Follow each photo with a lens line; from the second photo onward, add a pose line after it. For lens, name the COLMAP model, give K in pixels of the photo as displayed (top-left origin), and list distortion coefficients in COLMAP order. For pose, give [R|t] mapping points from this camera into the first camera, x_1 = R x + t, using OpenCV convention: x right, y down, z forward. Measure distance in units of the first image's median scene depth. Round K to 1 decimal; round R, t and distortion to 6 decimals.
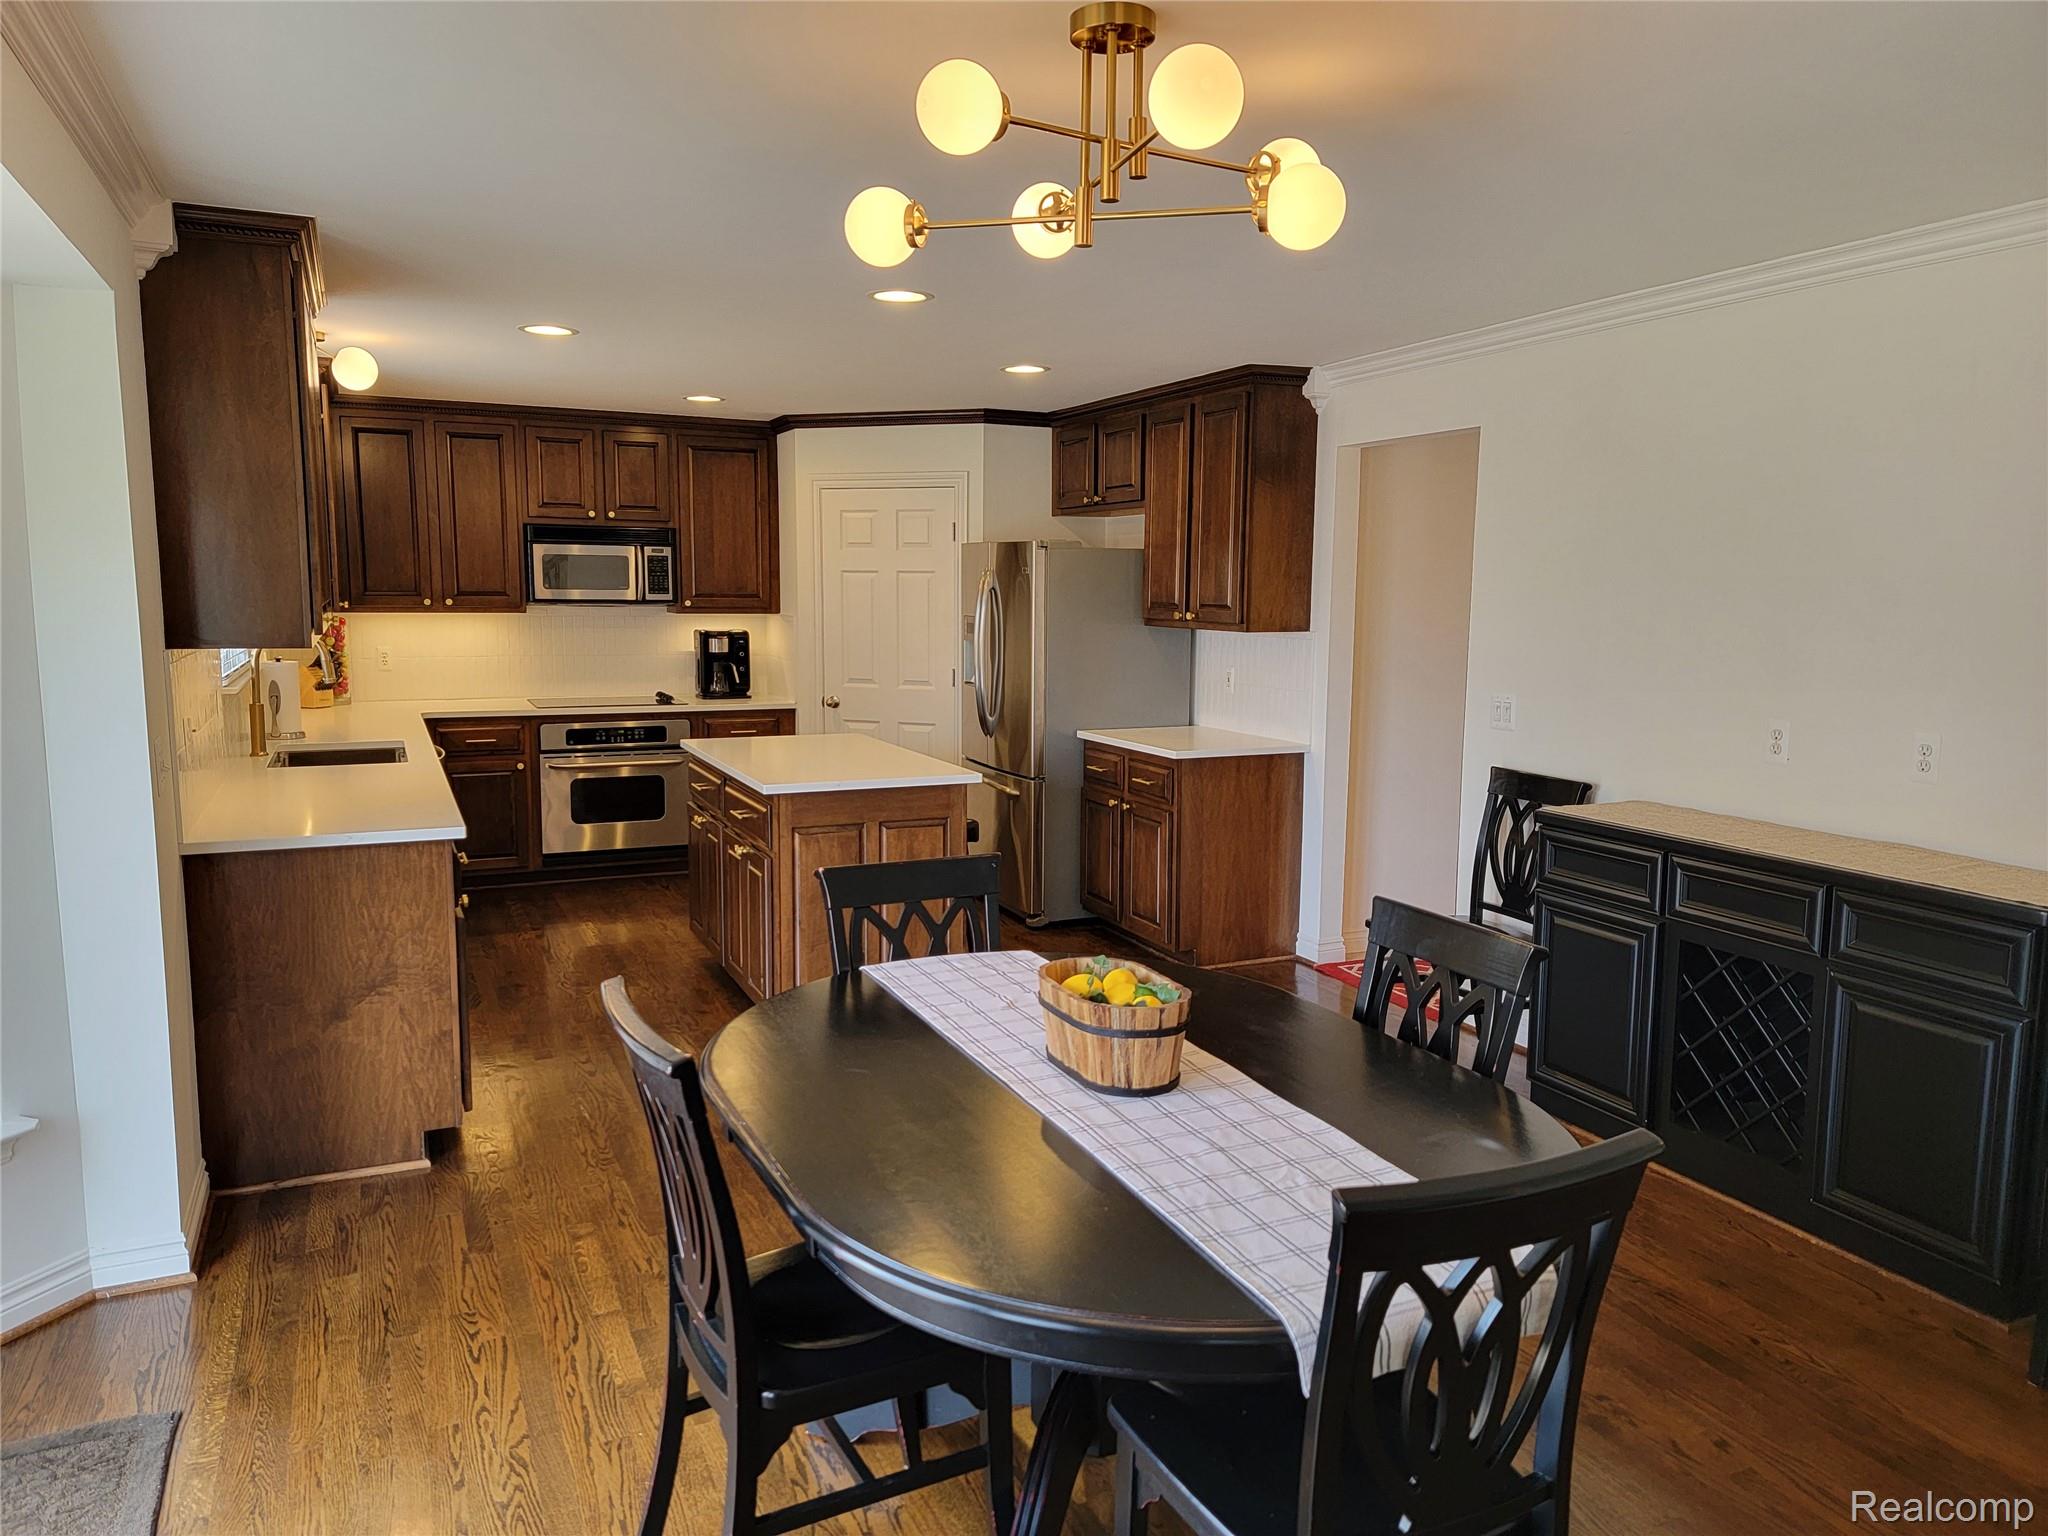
lens RADIAL K [[1432.4, 0, 1024.0], [0, 1432.4, 768.0], [0, 0, 1]] dist [0.076117, -0.000075]
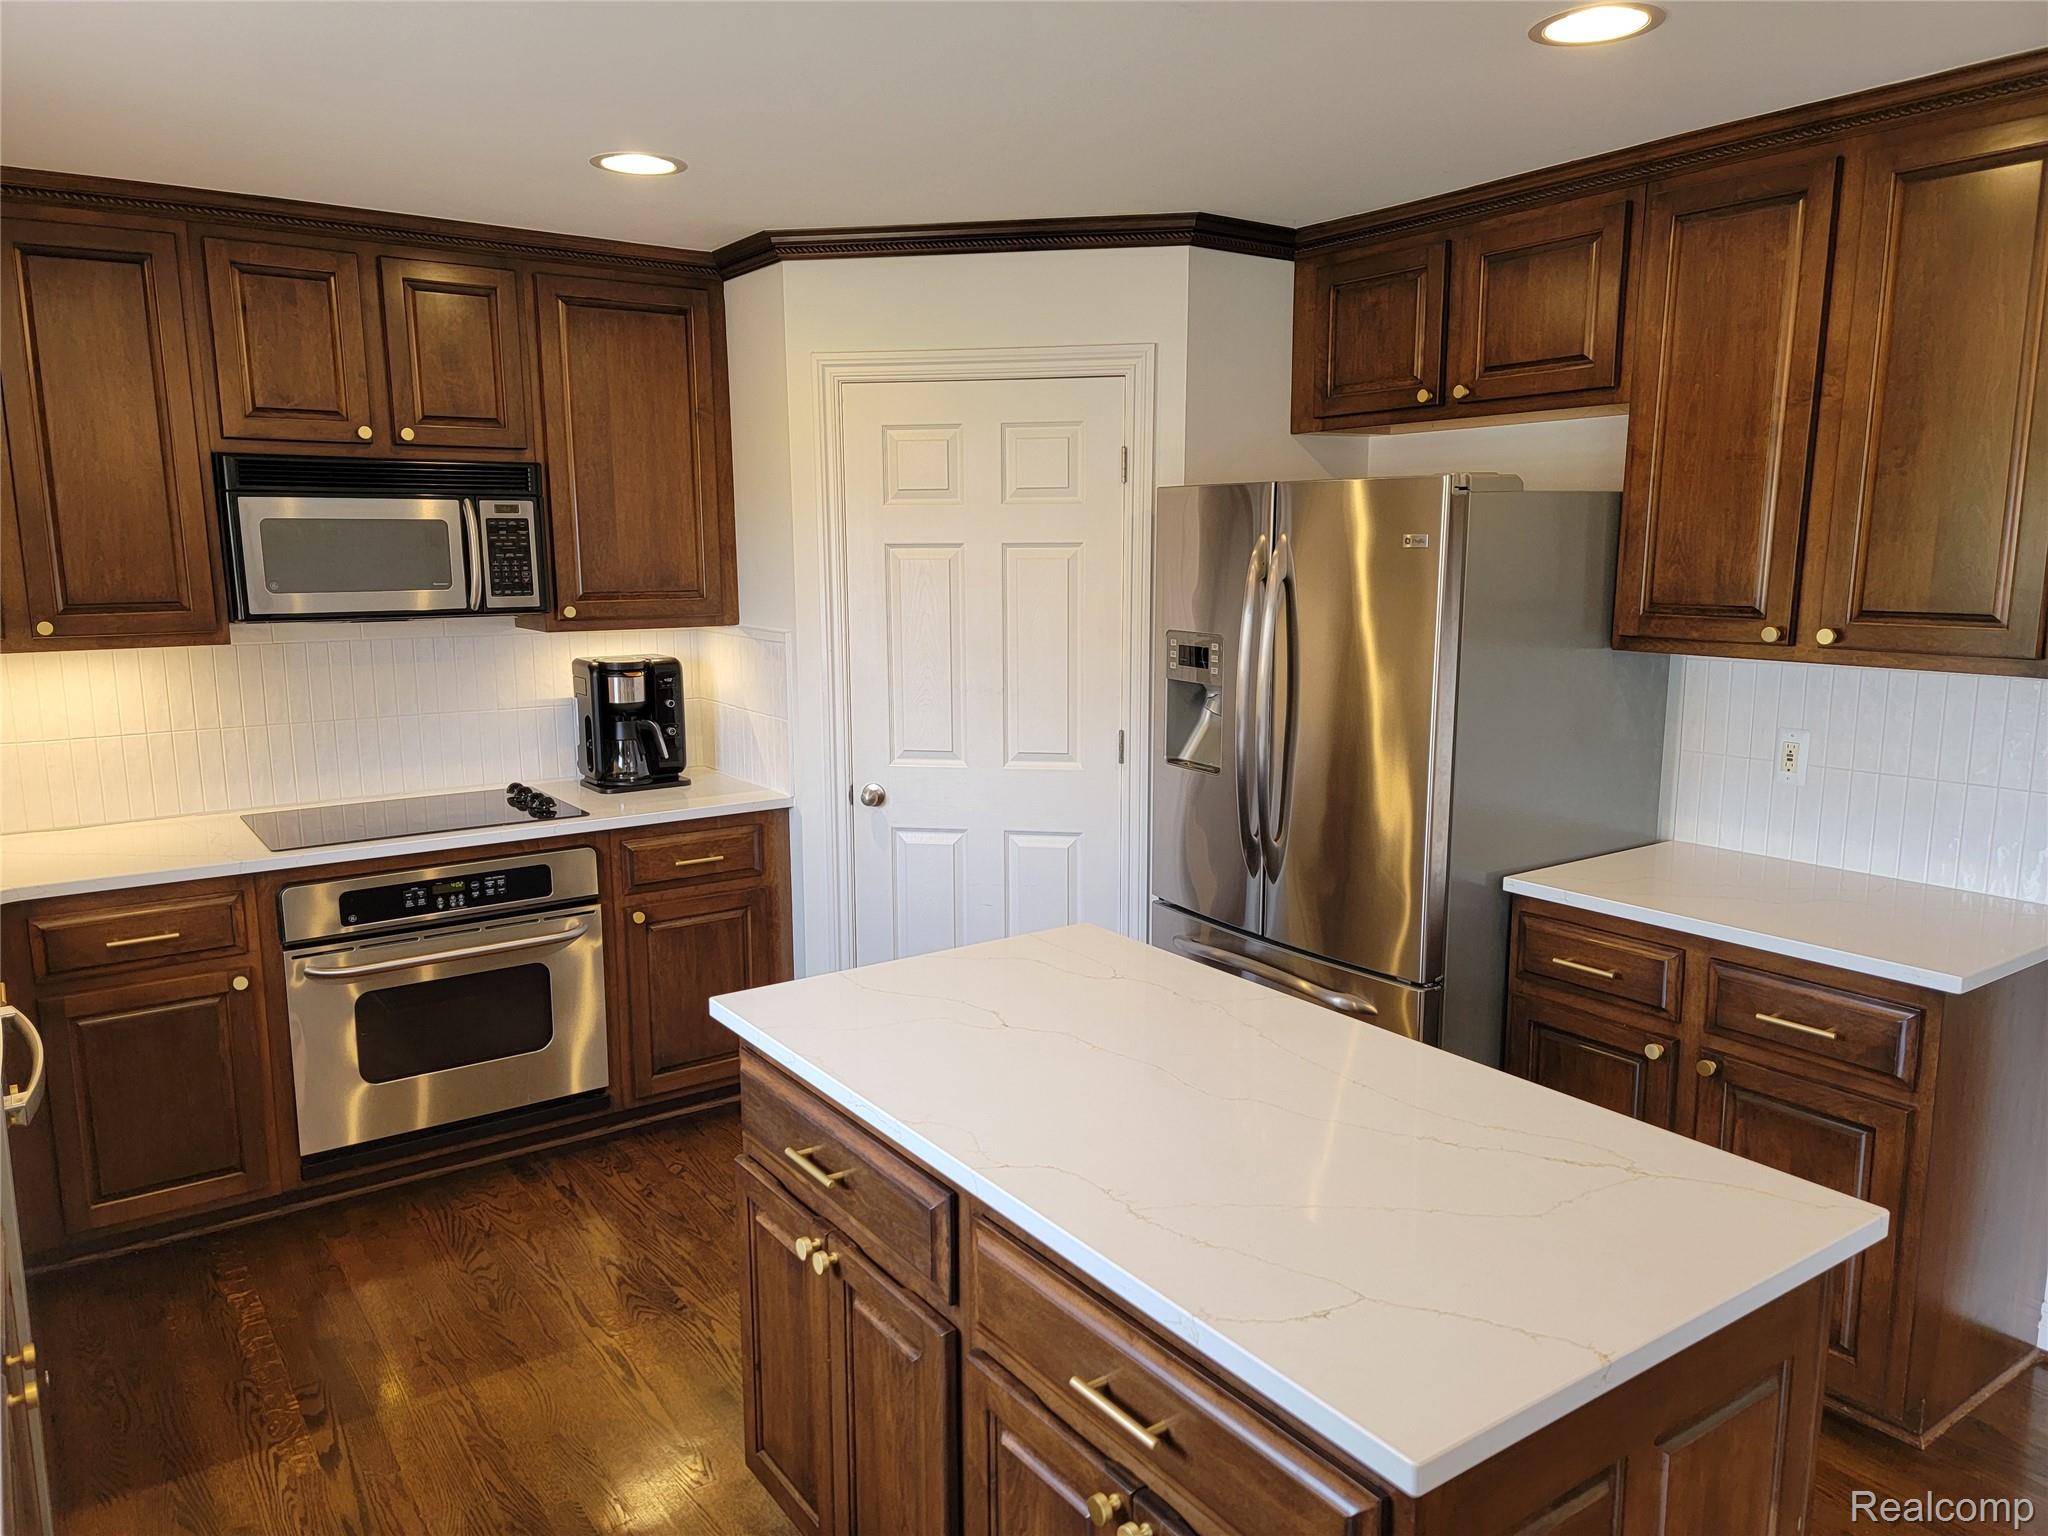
lens RADIAL K [[1423.0, 0, 995.8], [0, 1423.0, 782.5], [0, 0, 1]] dist [0.045716, -0.004081]
pose [[0.982753, -0.045474, 0.179247, -0.183609], [0.037693, 0.998203, 0.046582, -0.074135], [-0.181043, -0.039022, 0.982701, 0.487365]]
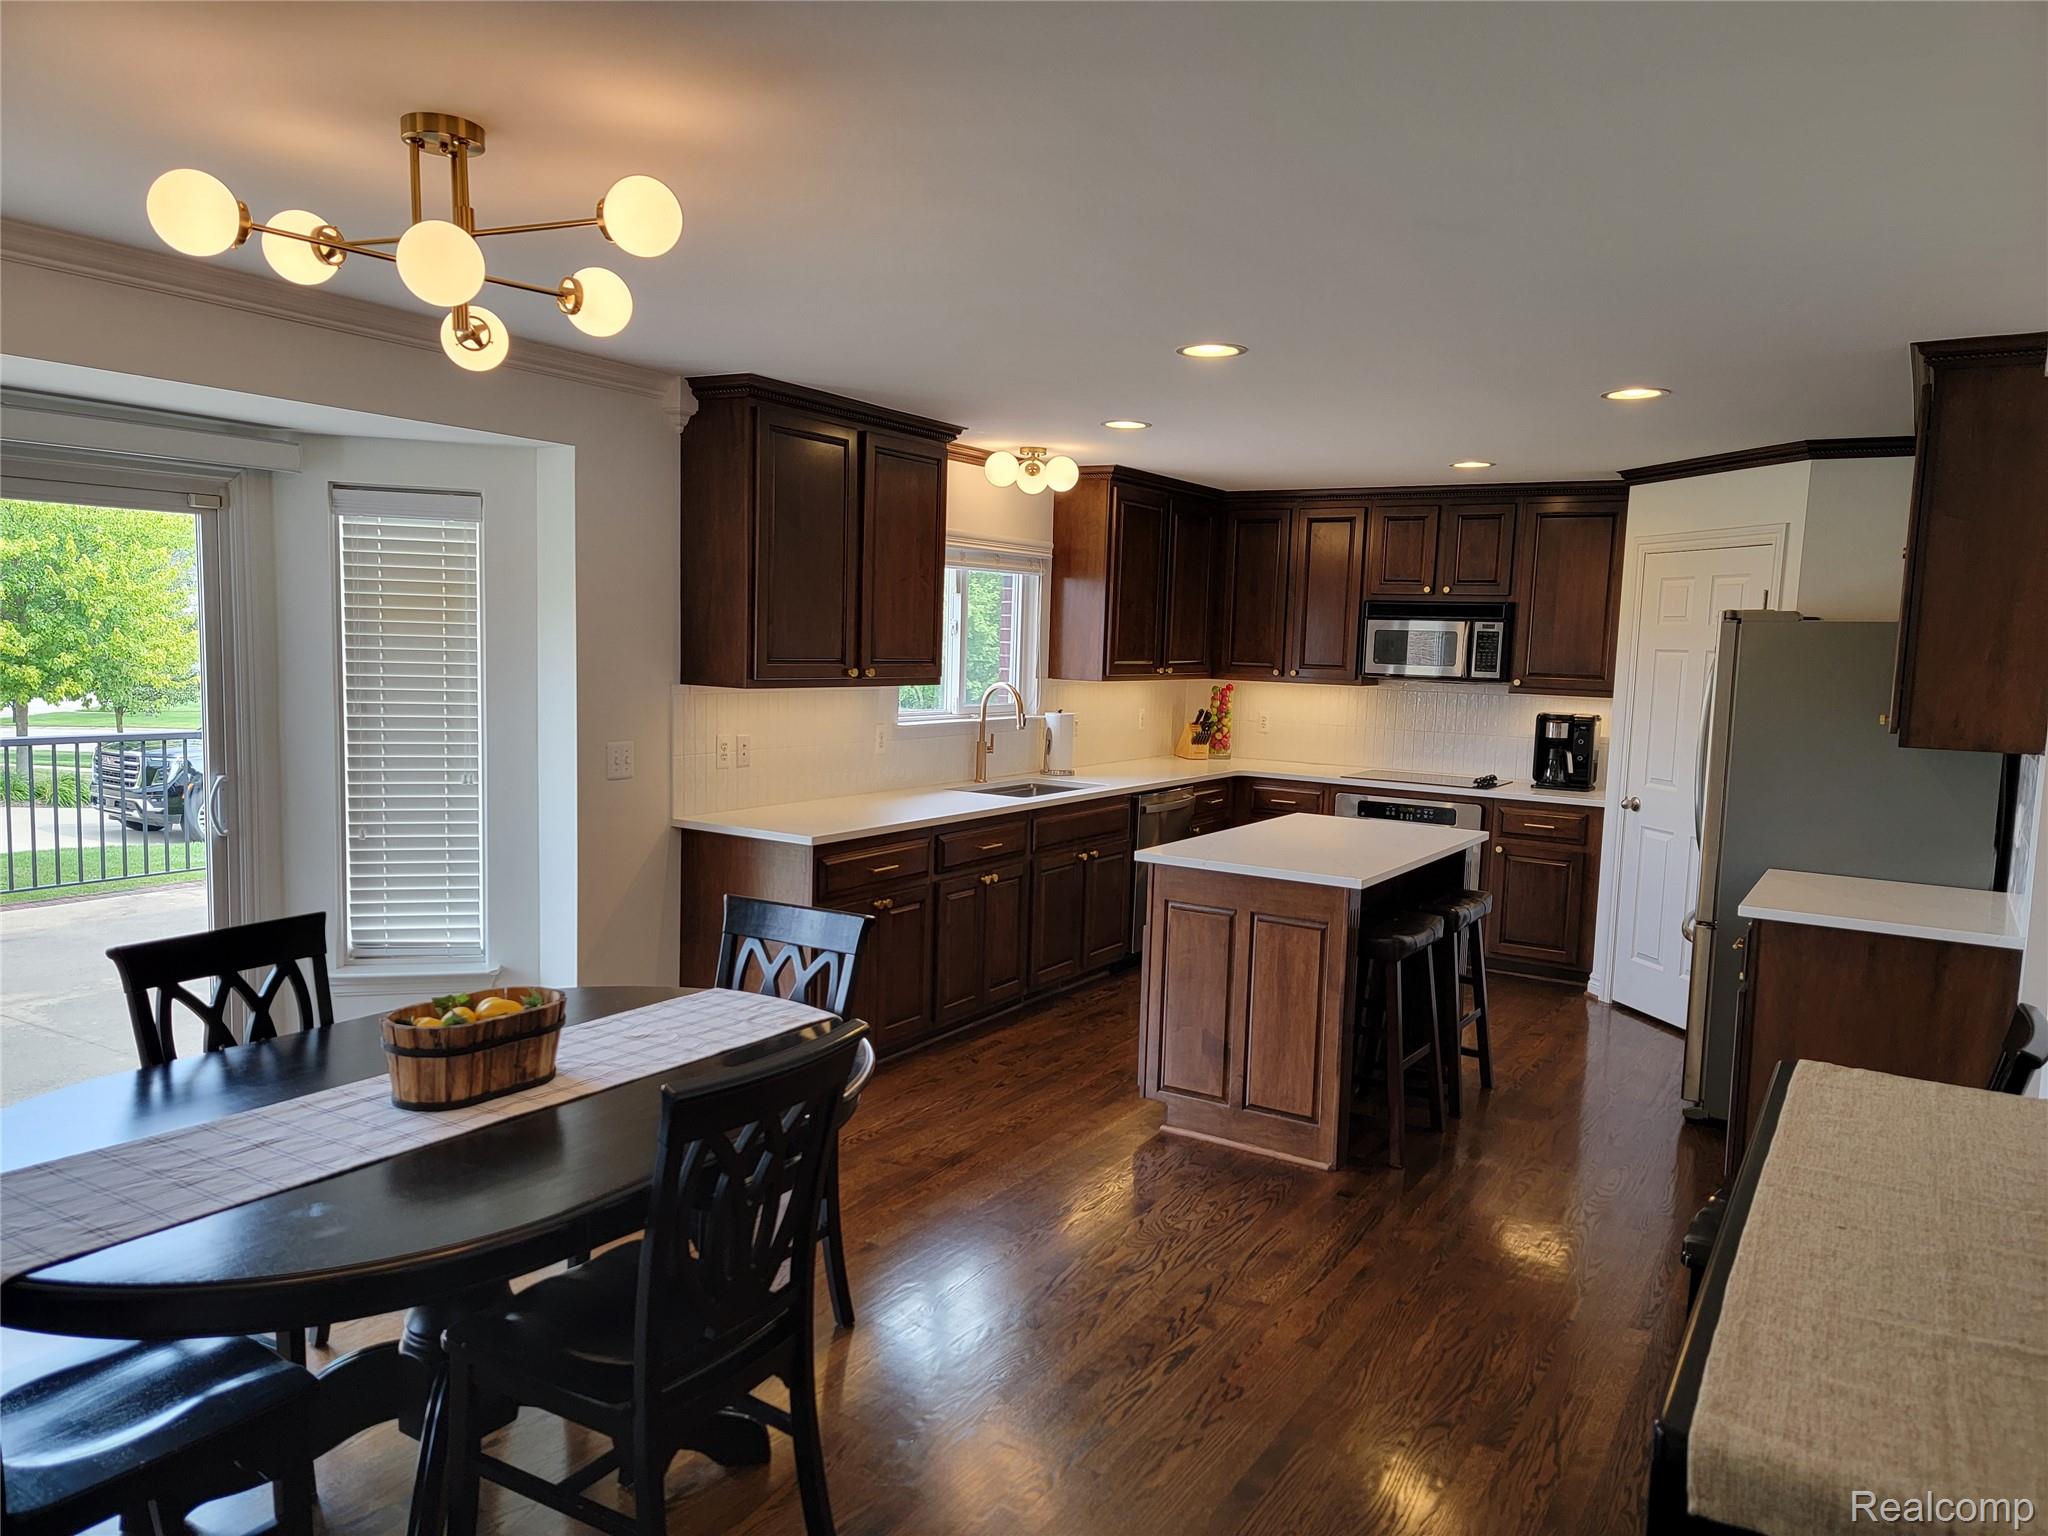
lens RADIAL K [[1401.6, 0, 1024.0], [0, 1401.6, 768.0], [0, 0, 1]] dist [0.114501, -0.000612]
pose [[0.557624, 0.089823, -0.825220, 0.359605], [-0.137774, 0.990355, 0.014700, -0.030375], [0.818580, 0.105497, 0.564621, 0.234738]]
